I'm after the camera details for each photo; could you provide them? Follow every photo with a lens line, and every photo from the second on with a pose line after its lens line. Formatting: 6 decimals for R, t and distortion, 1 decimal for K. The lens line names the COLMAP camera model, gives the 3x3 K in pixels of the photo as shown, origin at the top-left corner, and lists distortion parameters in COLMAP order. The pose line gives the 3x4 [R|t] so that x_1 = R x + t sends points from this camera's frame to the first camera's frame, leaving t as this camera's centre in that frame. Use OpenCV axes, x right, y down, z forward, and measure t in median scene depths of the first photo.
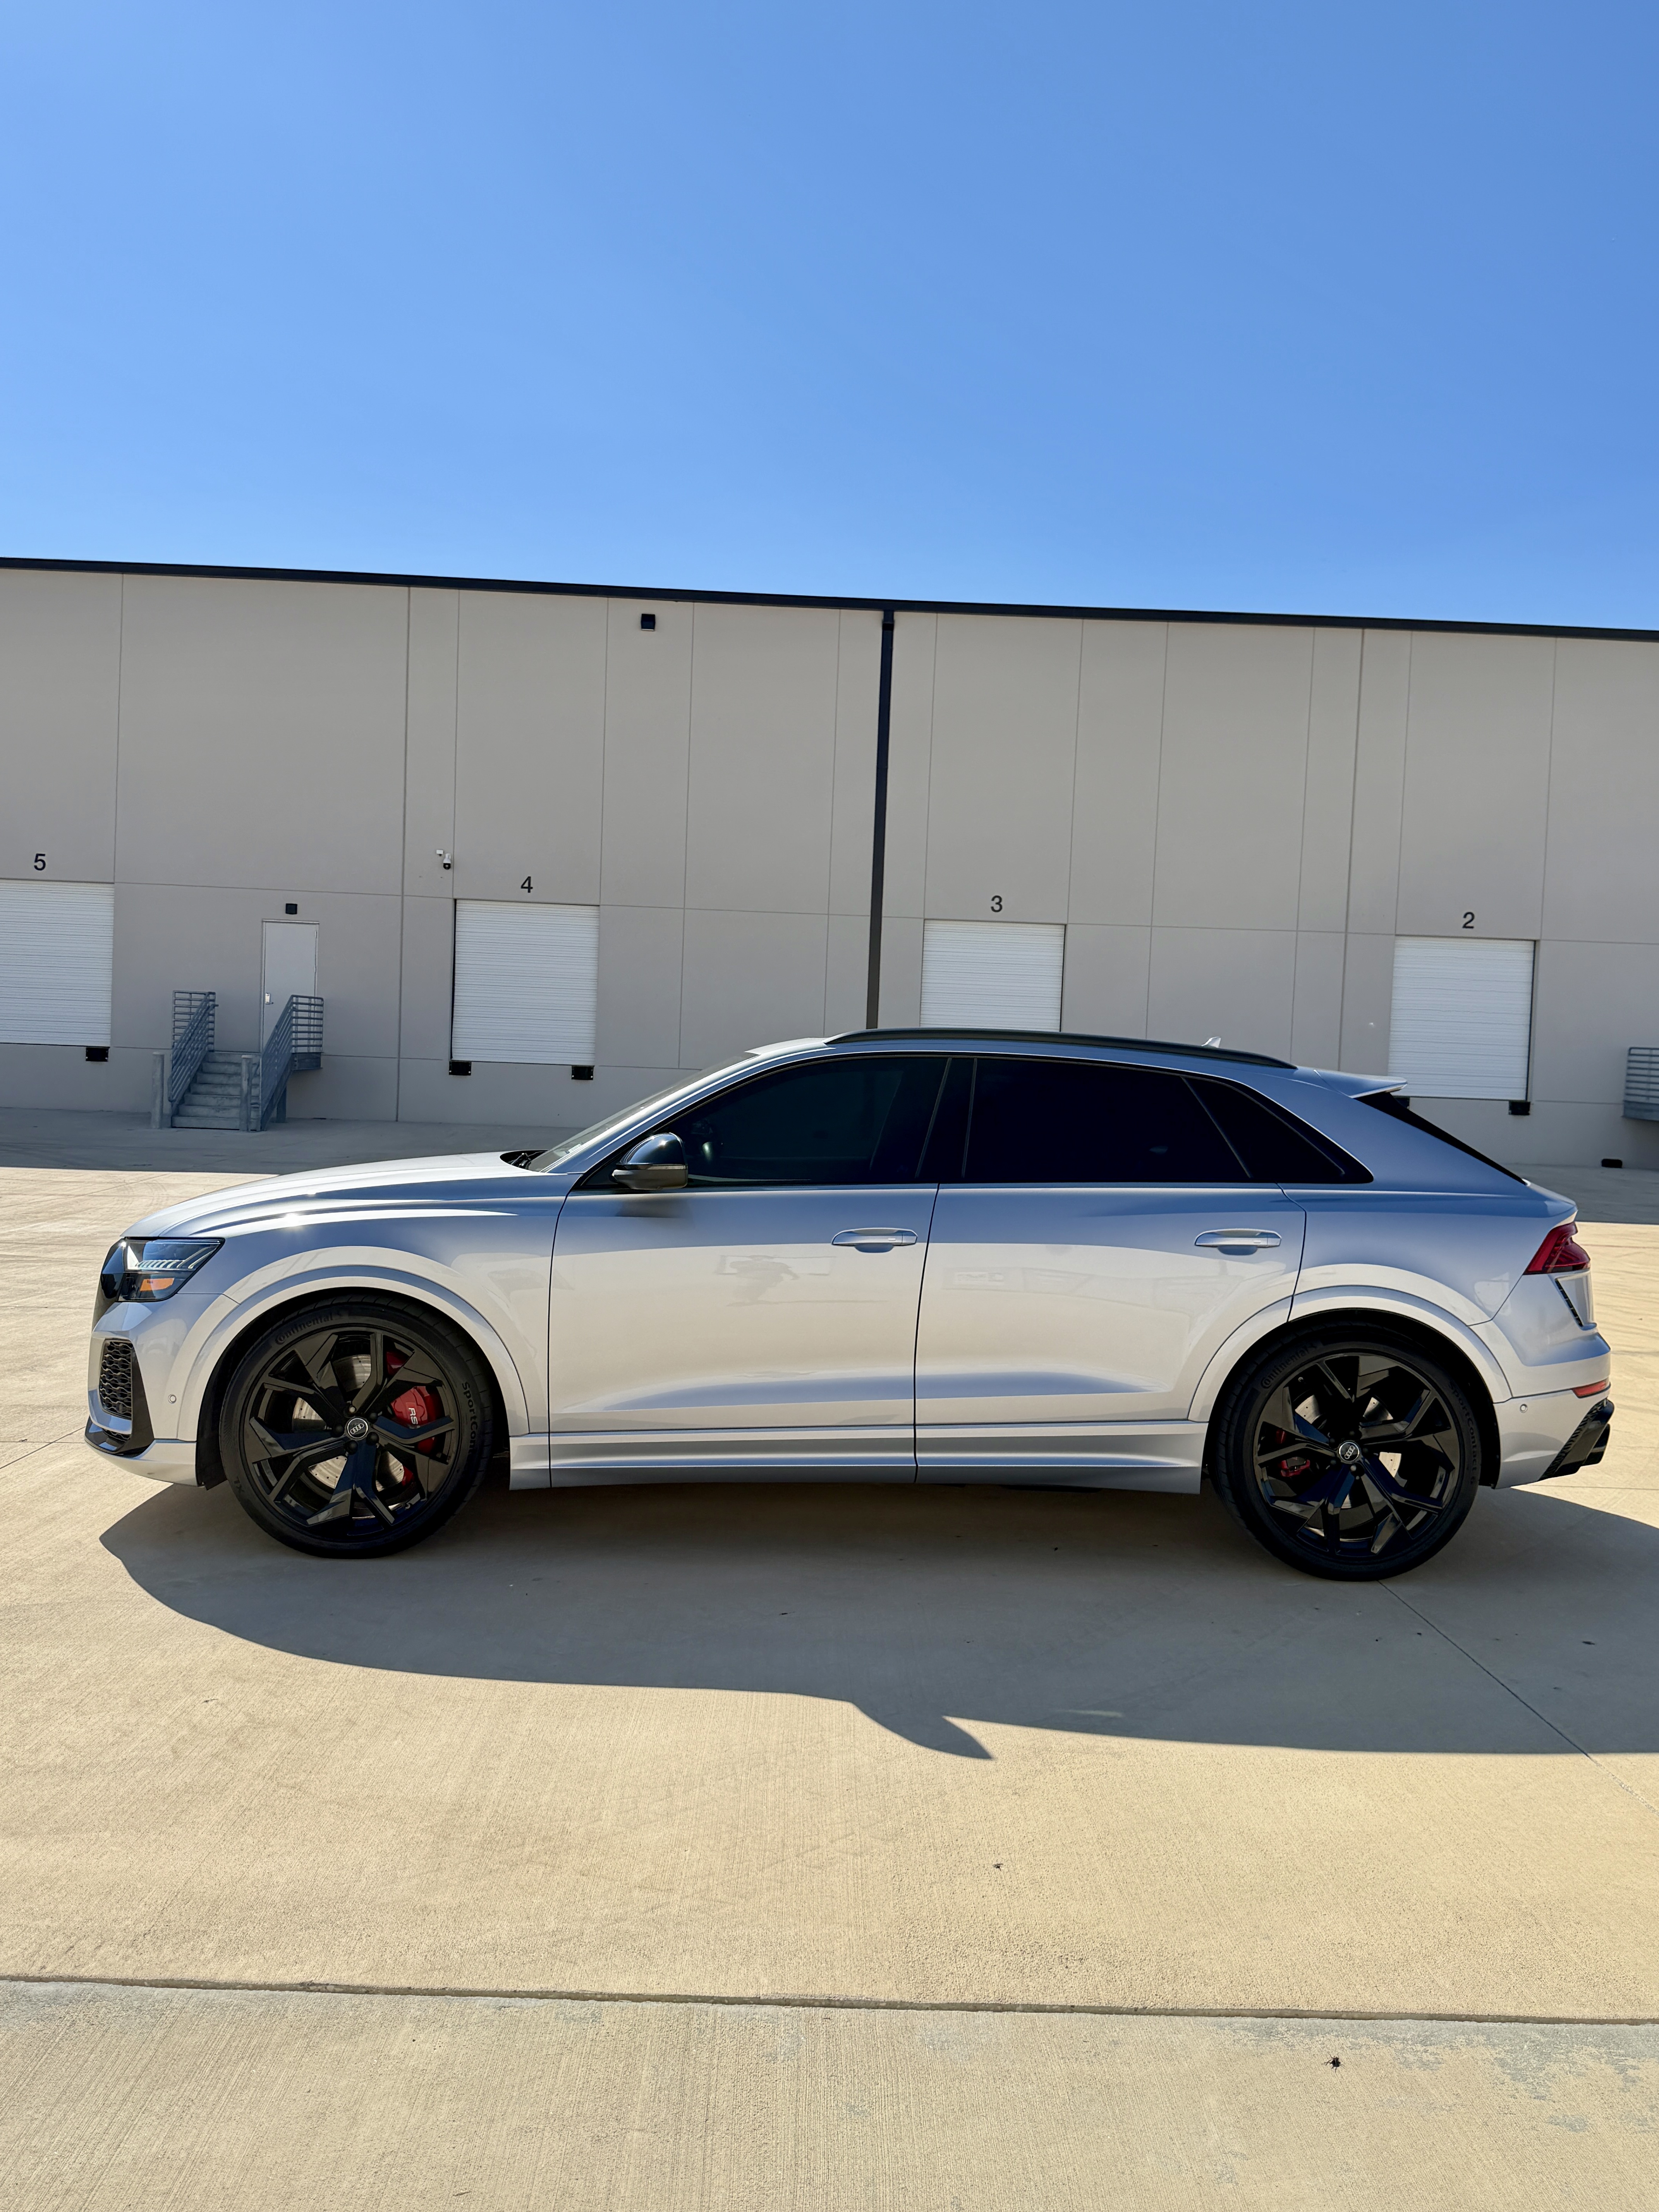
lens RADIAL K [[1695.7, 0, 823.4], [0, 1695.7, 1104.3], [0, 0, 1]] dist [0.107654, -0.211033]
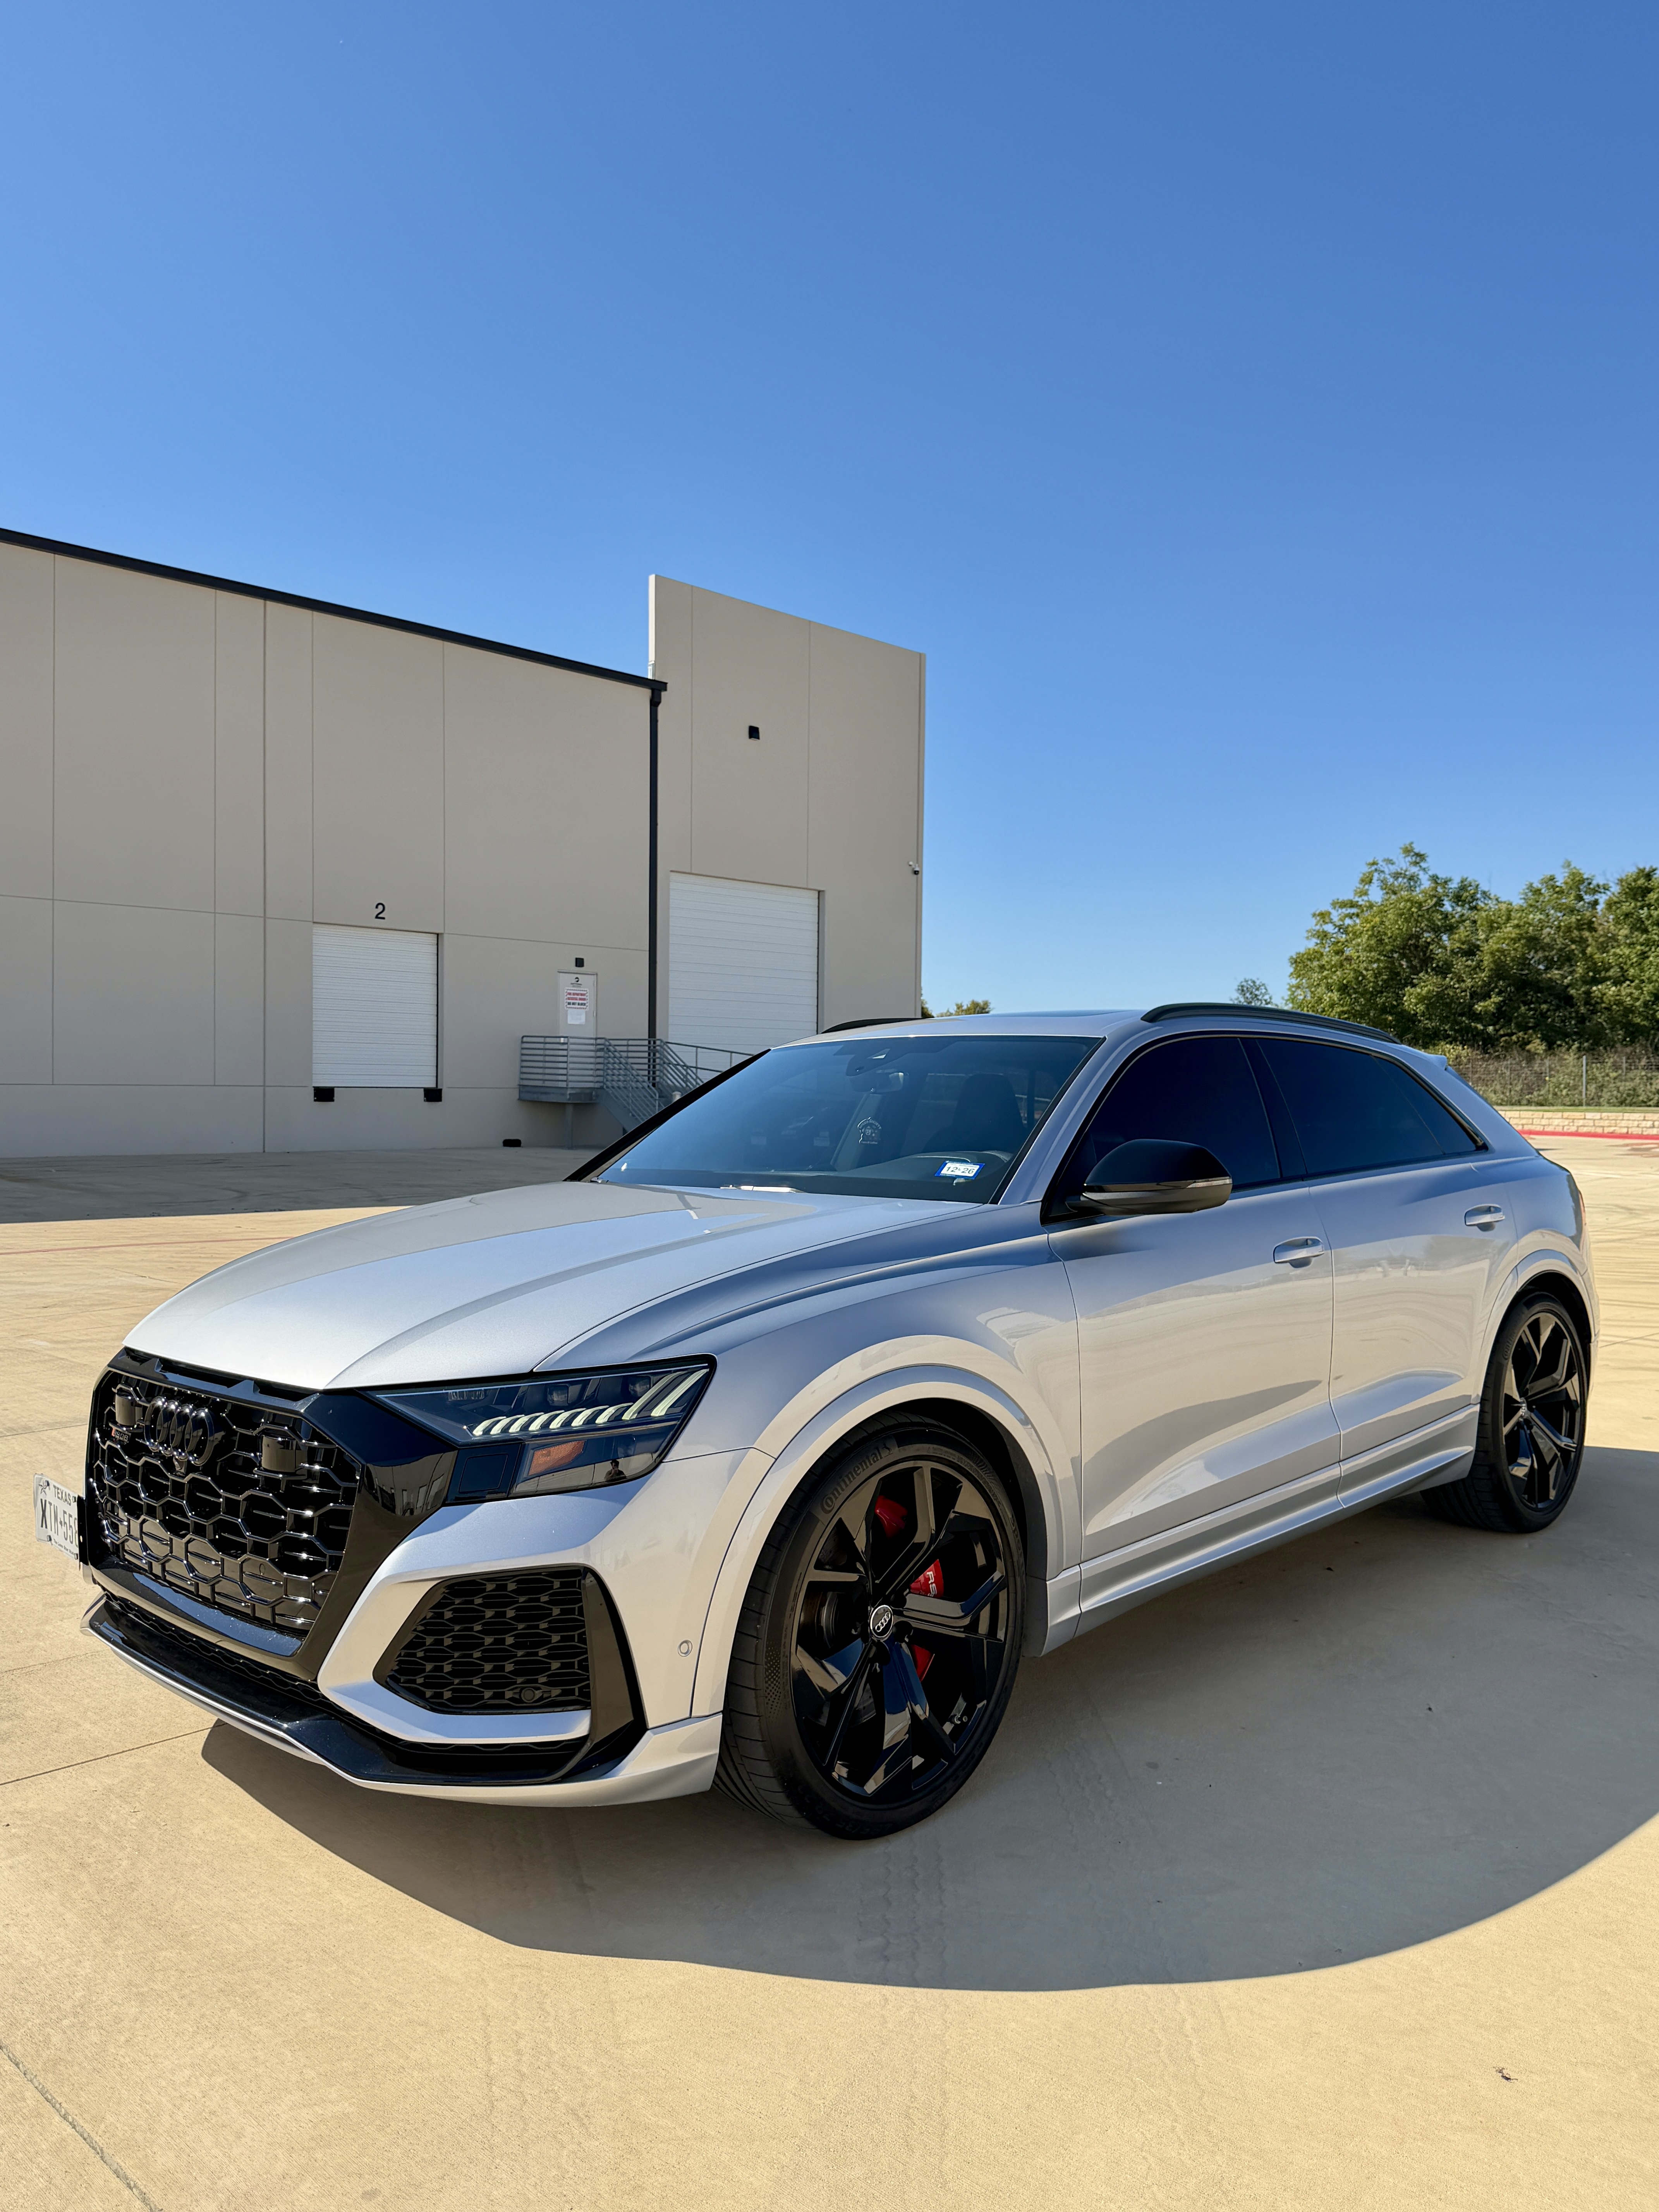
lens RADIAL K [[1675.9, 0, 813.8], [0, 1675.9, 1109.0], [0, 0, 1]] dist [0.096980, -0.153851]
pose [[0.720449, -0.038055, 0.692463, -0.820445], [0.032450, 0.999249, 0.021153, -0.019838], [-0.692748, 0.007231, 0.721144, 0.633834]]
